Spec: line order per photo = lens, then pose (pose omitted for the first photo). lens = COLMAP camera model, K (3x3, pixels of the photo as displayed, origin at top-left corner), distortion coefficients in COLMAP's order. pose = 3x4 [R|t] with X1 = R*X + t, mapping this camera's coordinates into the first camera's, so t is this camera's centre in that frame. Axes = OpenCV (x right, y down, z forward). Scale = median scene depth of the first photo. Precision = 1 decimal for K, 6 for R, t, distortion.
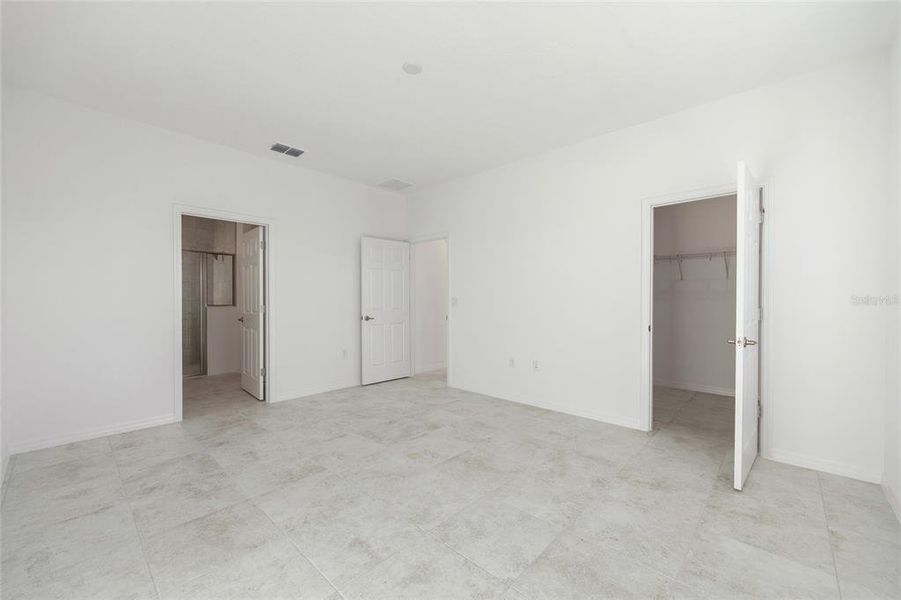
lens RADIAL K [[360.2, 0, 451.7], [0, 360.2, 302.0], [0, 0, 1]] dist [-0.000951, 0.000415]
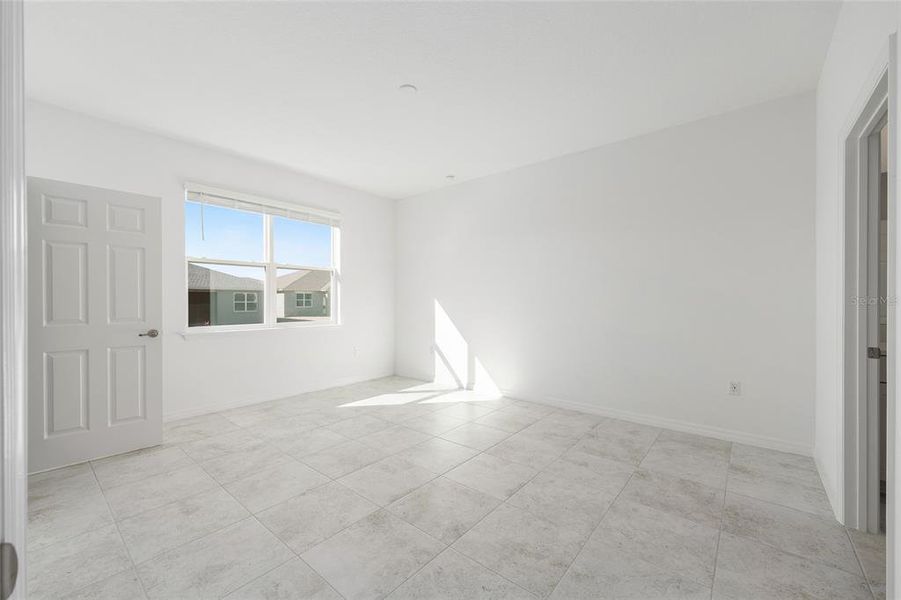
lens RADIAL K [[360.2, 0, 451.7], [0, 360.2, 302.0], [0, 0, 1]] dist [-0.000951, 0.000415]
pose [[-0.998498, -0.000231, -0.054782, -0.179034], [-0.000653, 0.999970, 0.007694, -0.012468], [0.054779, 0.007718, -0.998469, 2.056264]]
